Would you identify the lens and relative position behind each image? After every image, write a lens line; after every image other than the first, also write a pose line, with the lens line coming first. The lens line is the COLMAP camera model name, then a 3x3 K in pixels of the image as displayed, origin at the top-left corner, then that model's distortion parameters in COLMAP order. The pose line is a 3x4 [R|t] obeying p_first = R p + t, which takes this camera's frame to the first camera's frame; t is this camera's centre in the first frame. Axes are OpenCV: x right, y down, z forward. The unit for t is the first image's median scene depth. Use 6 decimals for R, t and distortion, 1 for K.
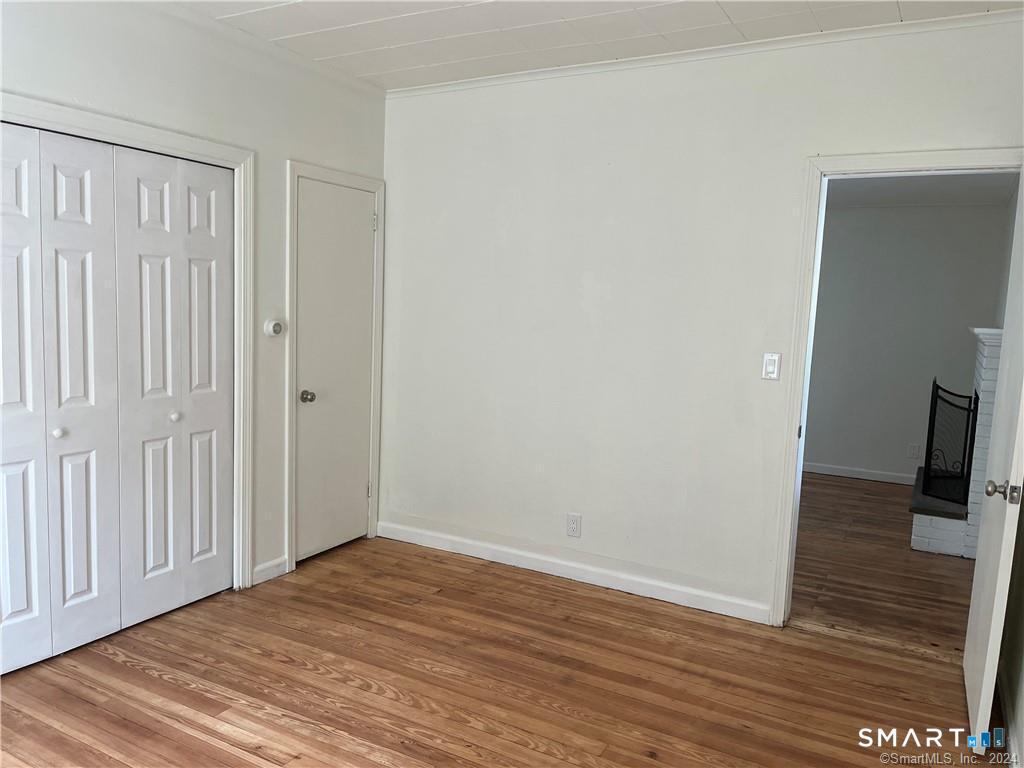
lens RADIAL K [[781.5, 0, 511.0], [0, 781.5, 385.8], [0, 0, 1]] dist [0.023706, -0.025668]
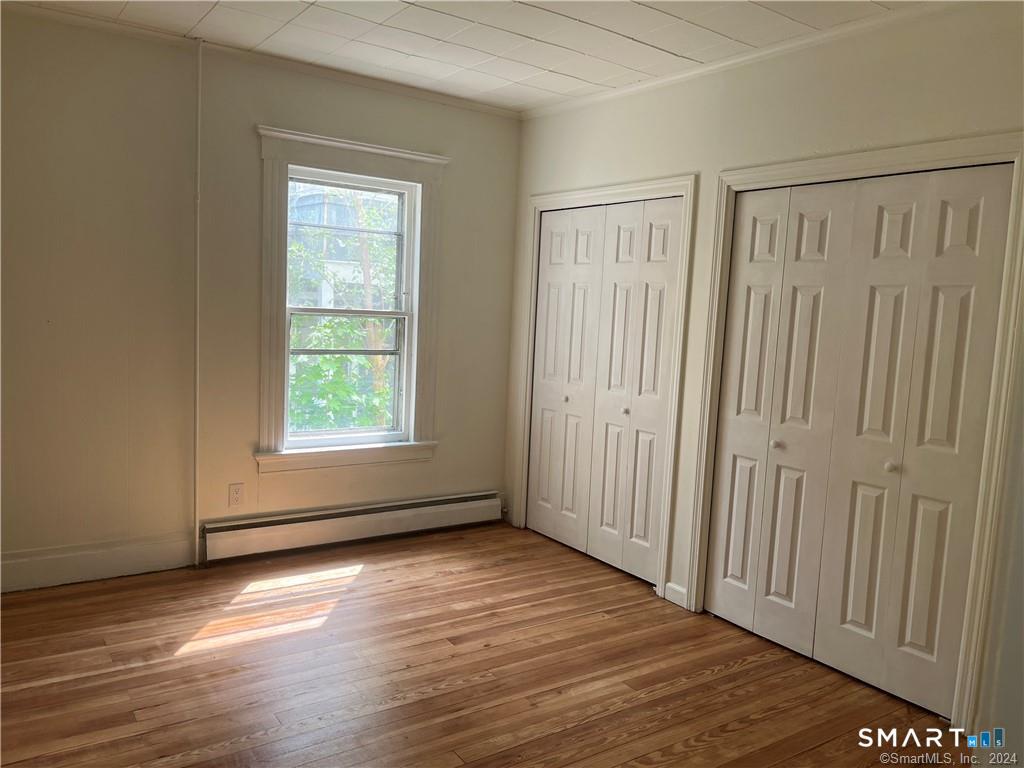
lens RADIAL K [[781.5, 0, 512.3], [0, 781.5, 383.0], [0, 0, 1]] dist [0.023706, -0.025668]
pose [[-0.443335, 0.026792, -0.895956, 0.619663], [-0.169847, 0.978934, 0.113317, -0.091317], [0.880117, 0.202413, -0.429445, 1.124941]]
